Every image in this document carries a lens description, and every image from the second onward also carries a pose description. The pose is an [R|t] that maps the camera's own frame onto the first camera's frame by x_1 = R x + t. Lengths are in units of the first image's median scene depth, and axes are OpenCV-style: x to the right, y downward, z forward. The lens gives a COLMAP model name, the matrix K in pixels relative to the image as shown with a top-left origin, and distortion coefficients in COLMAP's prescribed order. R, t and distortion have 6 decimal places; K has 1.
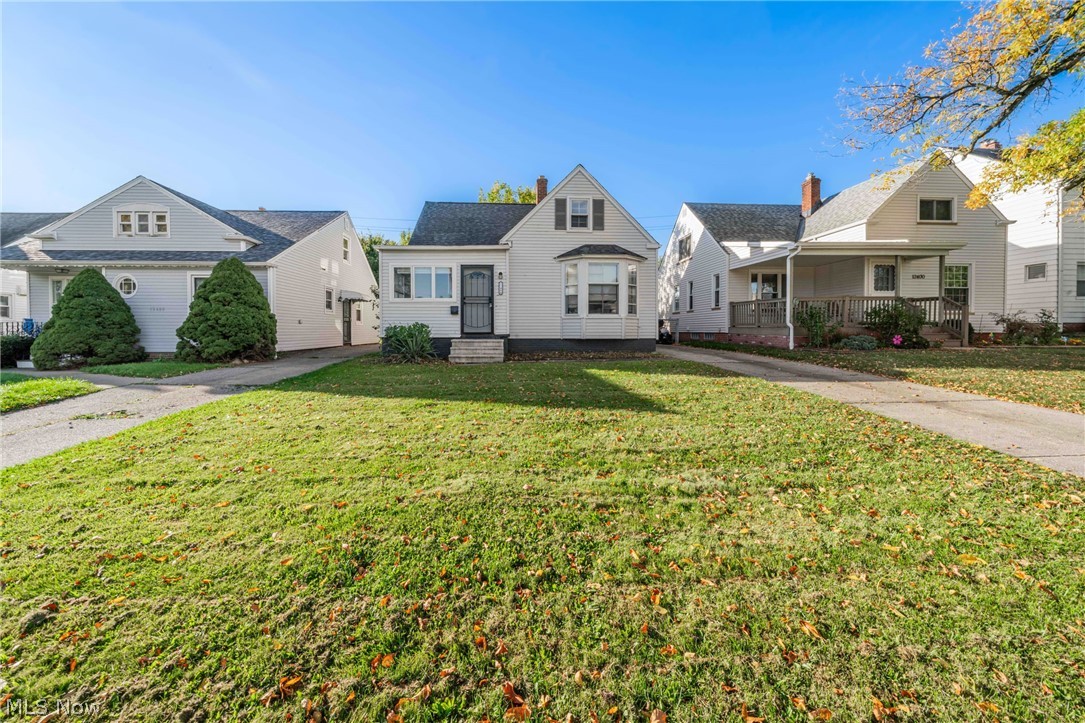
lens RADIAL K [[378.9, 0, 542.3], [0, 378.9, 340.7], [0, 0, 1]] dist [-0.000975, 0.000013]
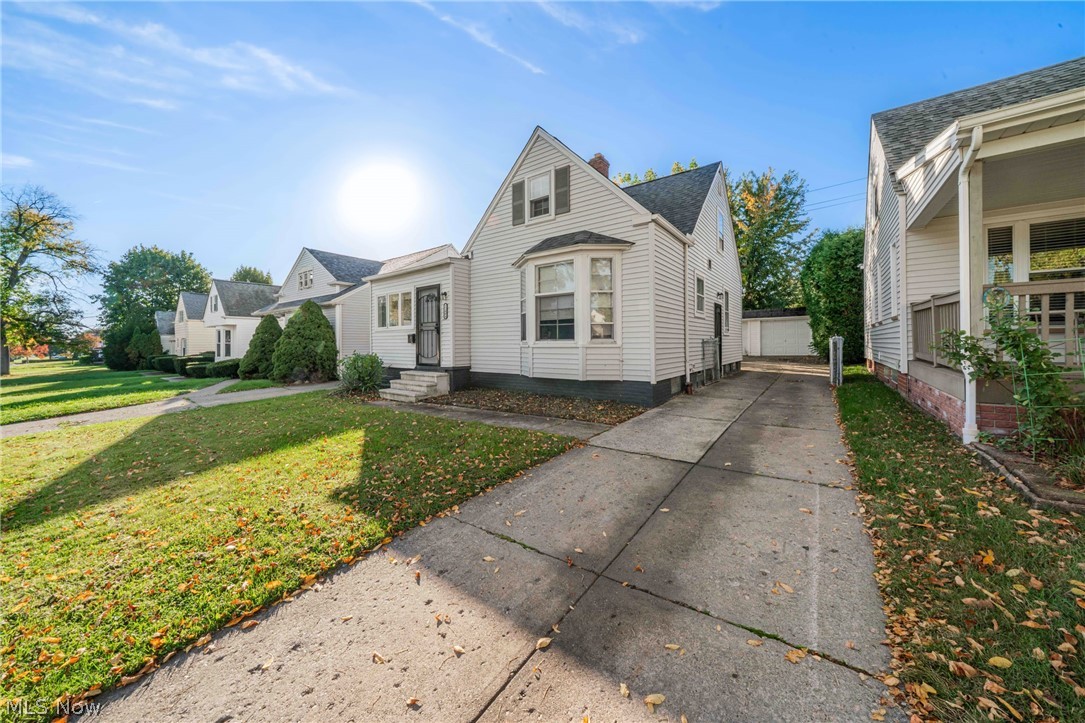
lens RADIAL K [[378.9, 0, 542.3], [0, 378.9, 340.7], [0, 0, 1]] dist [-0.000975, 0.000013]
pose [[0.759264, -0.007030, -0.650745, 0.590441], [-0.005091, 0.999847, -0.016741, -0.060766], [0.650763, 0.016024, 0.759112, 0.507196]]
